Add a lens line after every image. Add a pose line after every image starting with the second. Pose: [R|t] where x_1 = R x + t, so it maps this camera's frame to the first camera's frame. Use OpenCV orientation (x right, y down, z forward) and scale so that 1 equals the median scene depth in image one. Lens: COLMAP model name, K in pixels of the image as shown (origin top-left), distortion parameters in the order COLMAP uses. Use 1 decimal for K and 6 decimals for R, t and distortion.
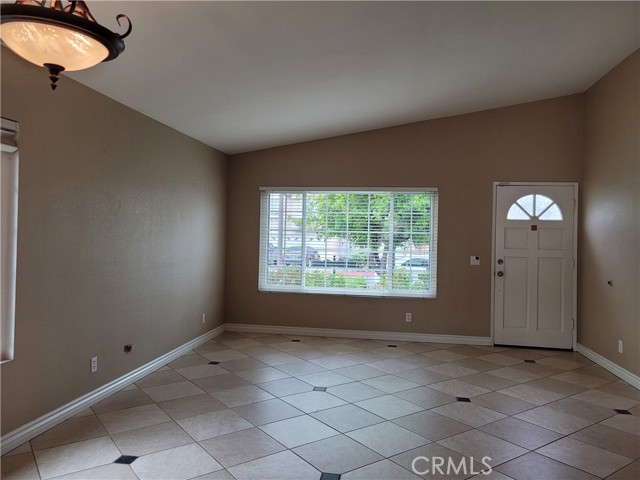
lens RADIAL K [[483.8, 0, 320.3], [0, 483.8, 241.2], [0, 0, 1]] dist [0.043462, -0.012655]
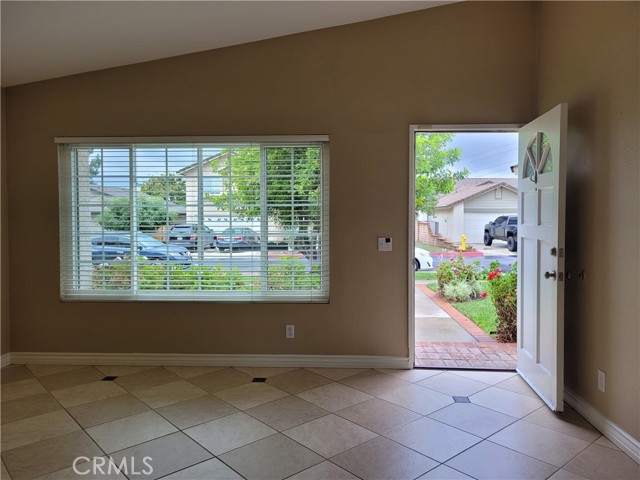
lens RADIAL K [[483.8, 0, 319.8], [0, 483.8, 236.7], [0, 0, 1]] dist [0.043462, -0.012655]
pose [[0.996611, -0.030135, 0.076539, 0.167966], [0.026710, 0.998613, 0.045377, -0.002392], [-0.077800, -0.043179, 0.996034, 0.325366]]
